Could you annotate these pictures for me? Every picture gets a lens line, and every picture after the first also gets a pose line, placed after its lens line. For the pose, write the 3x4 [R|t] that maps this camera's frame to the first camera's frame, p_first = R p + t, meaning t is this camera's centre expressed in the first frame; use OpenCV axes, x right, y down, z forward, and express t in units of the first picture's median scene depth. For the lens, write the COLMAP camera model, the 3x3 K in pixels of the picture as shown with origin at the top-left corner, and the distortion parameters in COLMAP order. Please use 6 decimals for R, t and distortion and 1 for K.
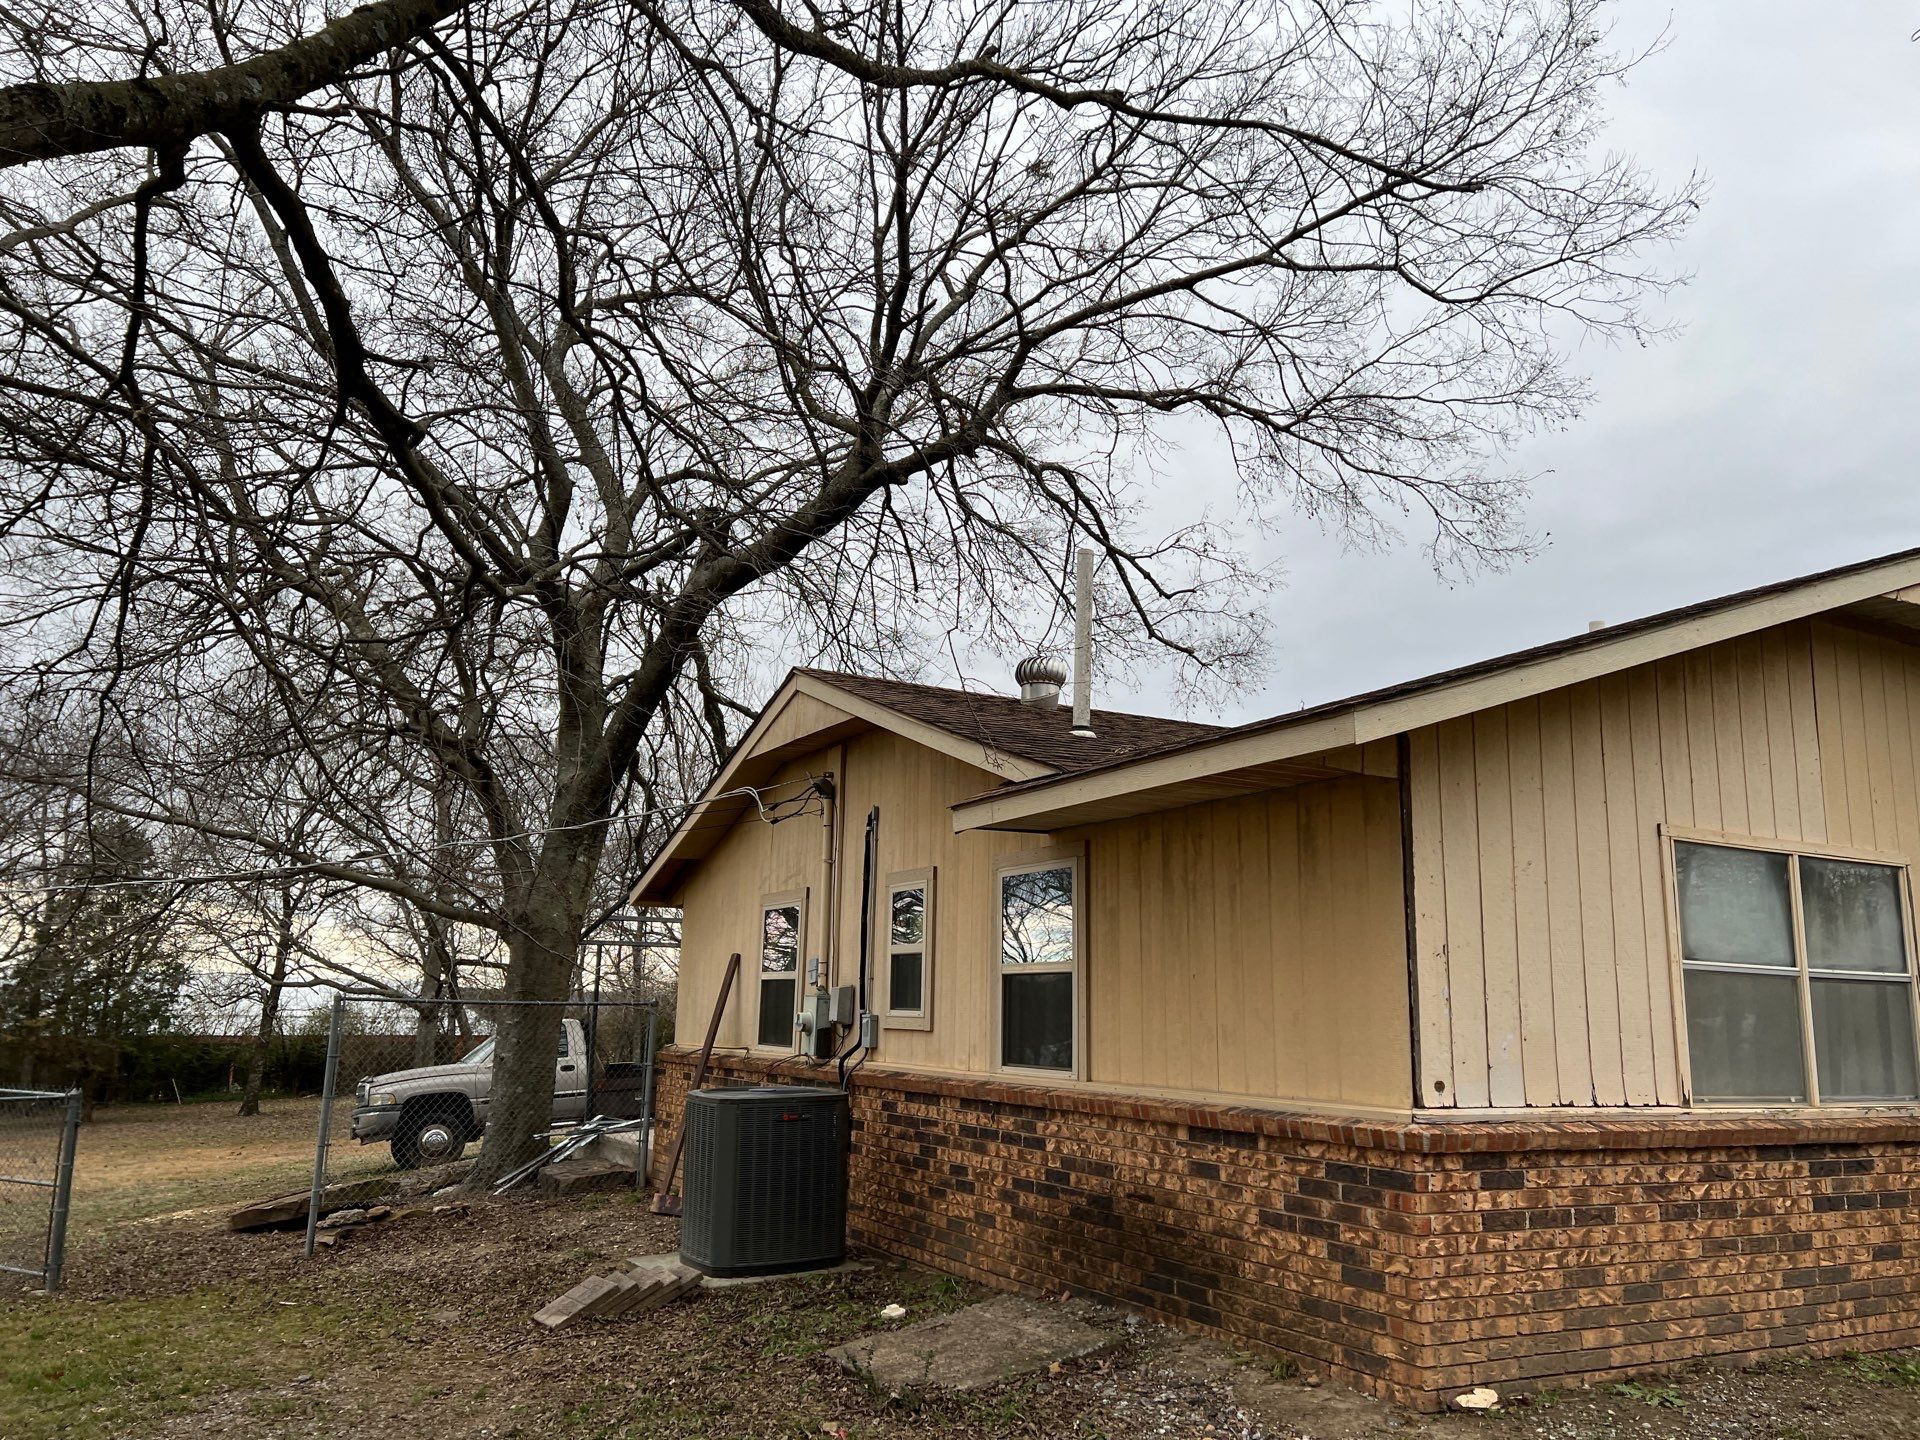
lens RADIAL K [[1416.4, 0, 877.3], [0, 1416.4, 662.1], [0, 0, 1]] dist [0.050556, -0.051240]
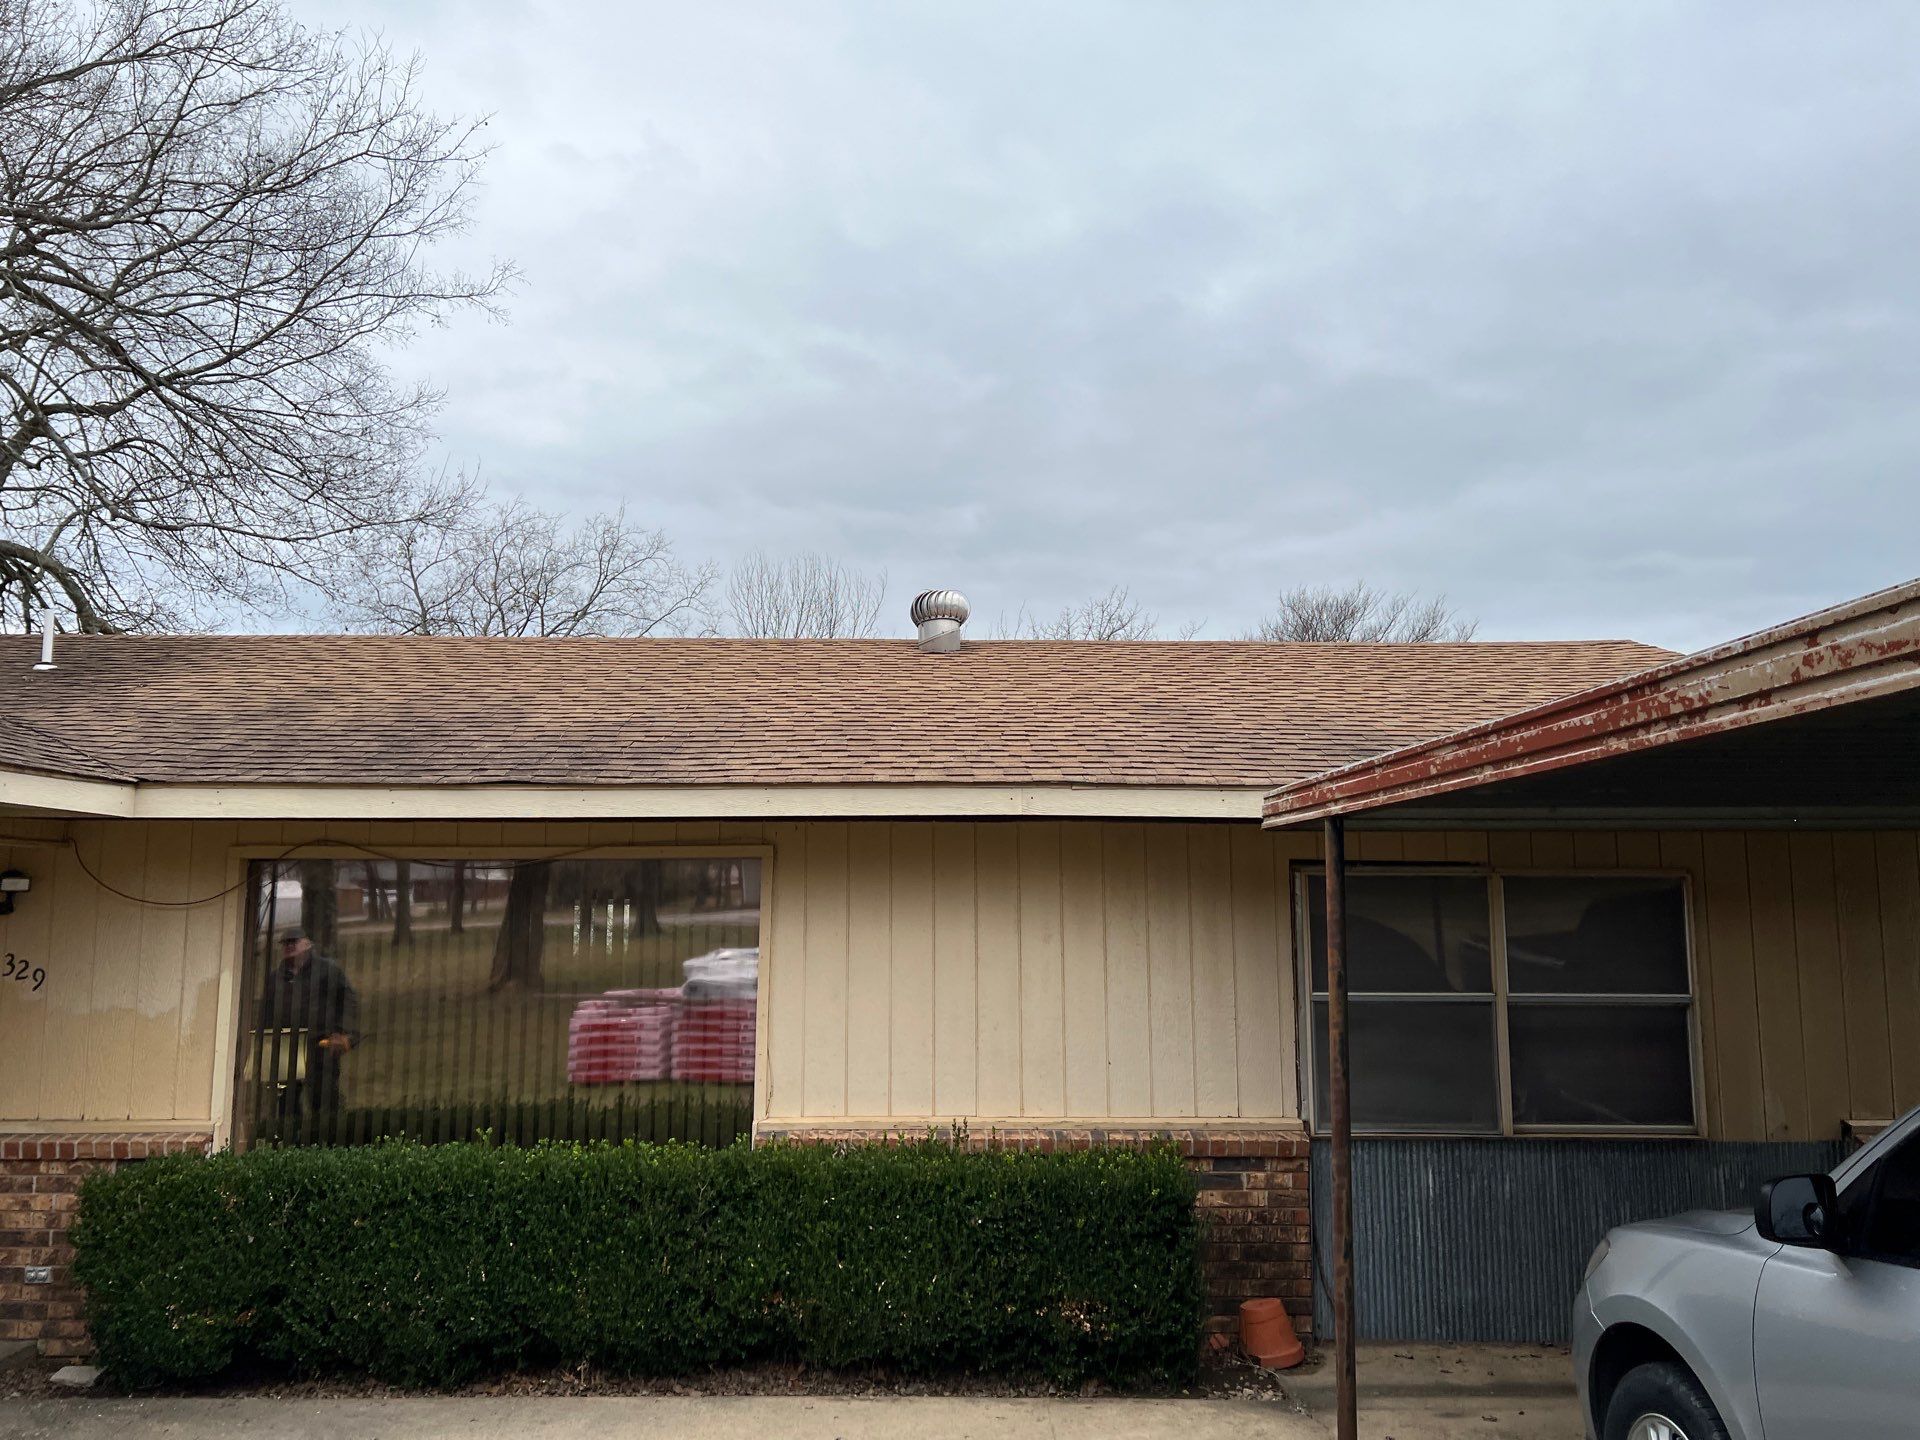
lens RADIAL K [[1438.2, 0, 958.4], [0, 1438.2, 721.0], [0, 0, 1]] dist [0.056222, -0.056820]
pose [[0.903297, -0.098451, -0.417567, 2.400522], [0.120593, 0.992337, 0.026906, 0.266122], [0.411718, -0.074659, 0.908248, 1.099831]]
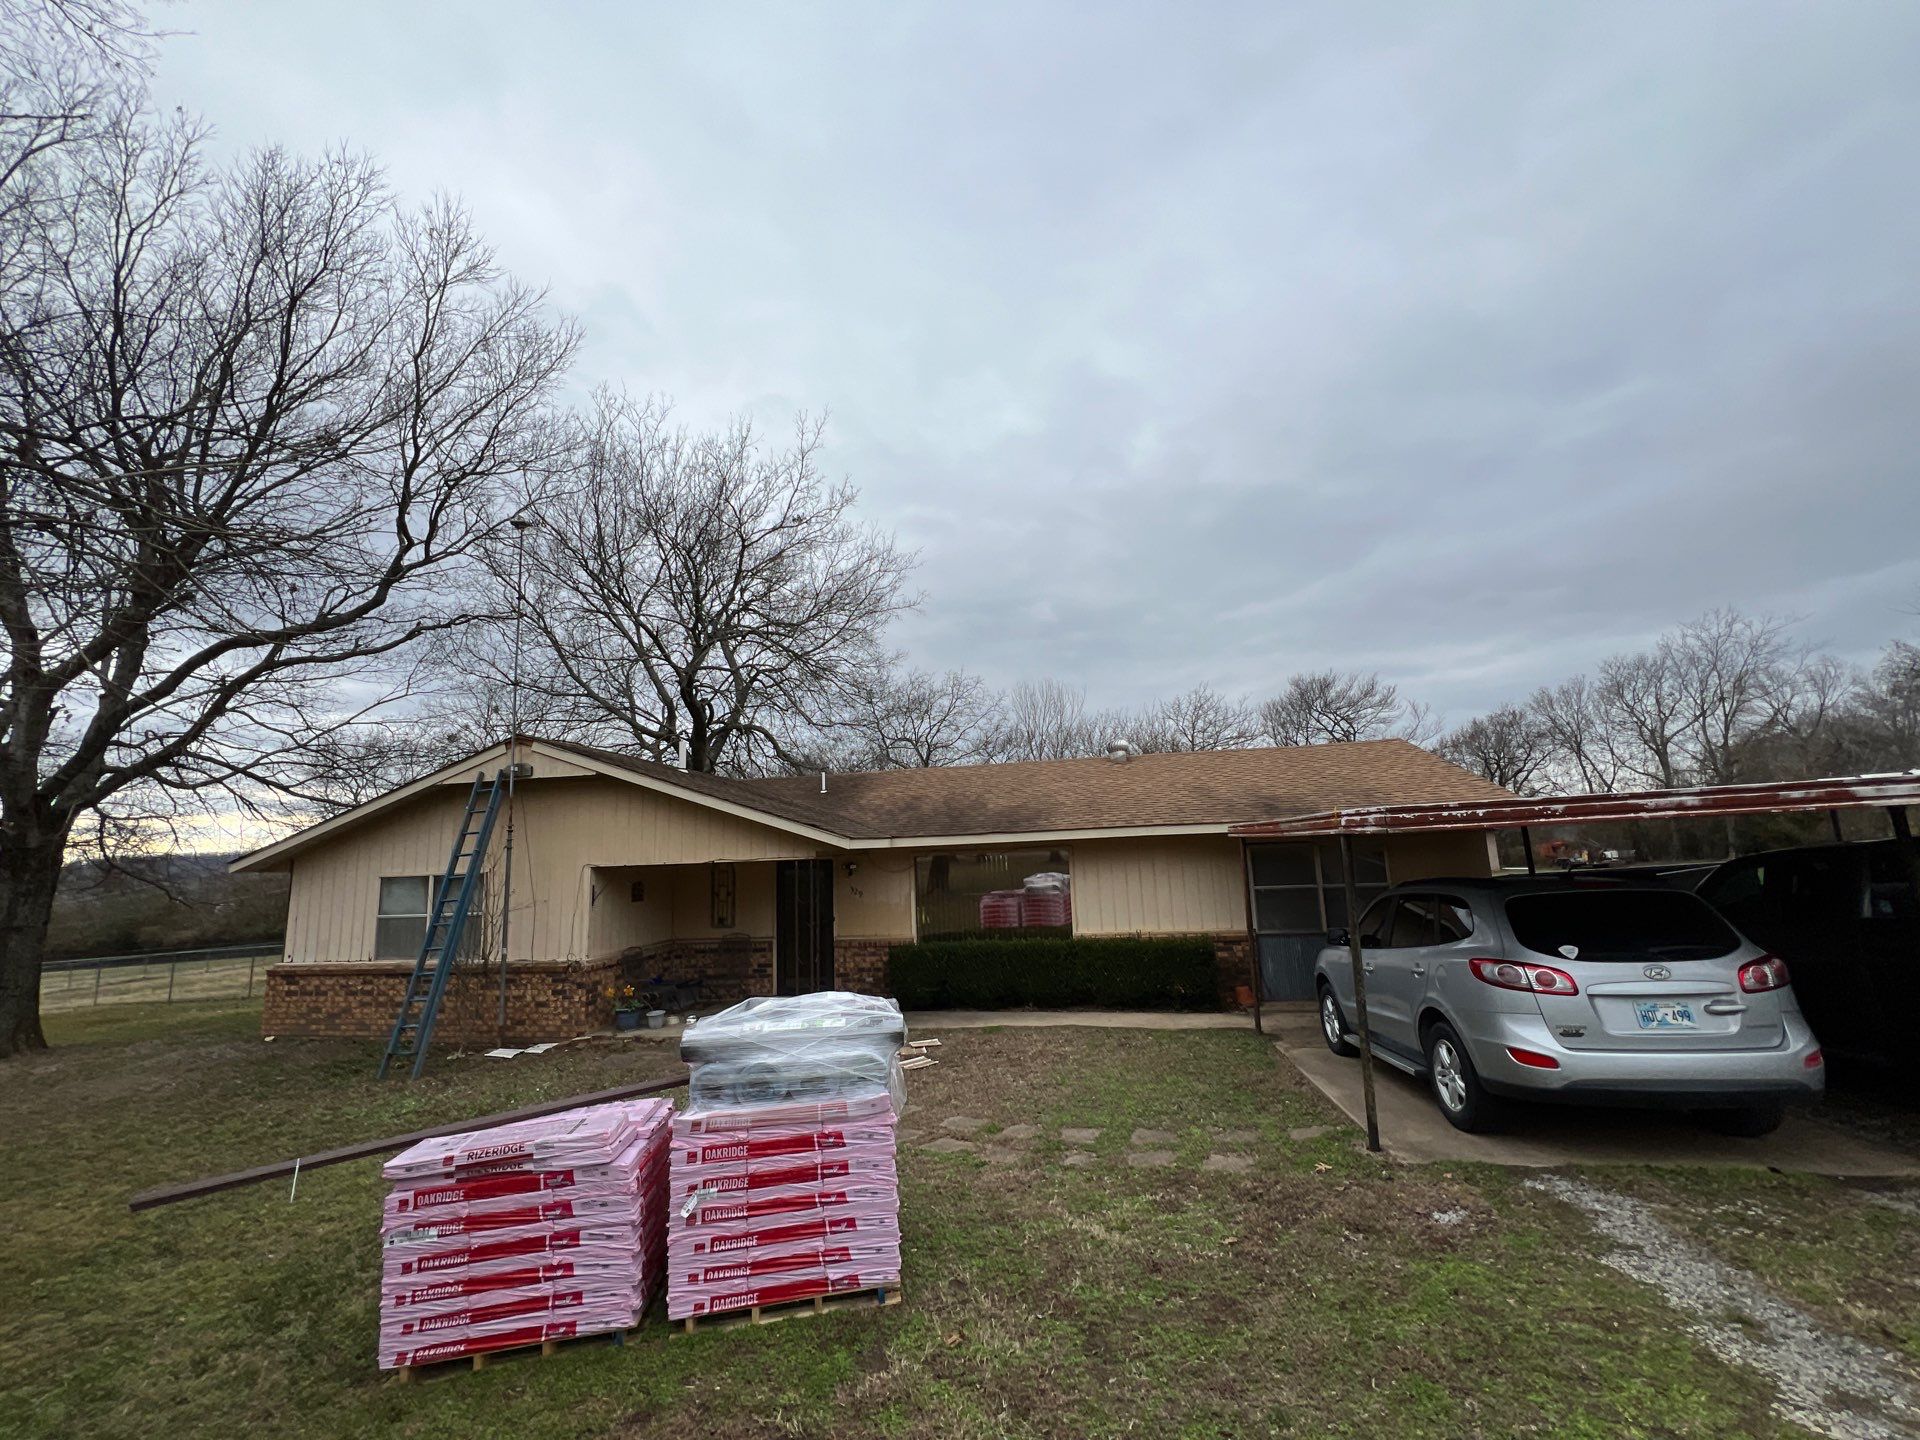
lens RADIAL K [[772.4, 0, 962.7], [0, 772.4, 719.3], [0, 0, 1]] dist [0.001830, 0.000278]
pose [[0.788296, -0.175113, -0.589851, 2.740736], [0.192605, 0.980696, -0.033743, 0.090721], [0.584374, -0.087009, 0.806807, 0.420464]]
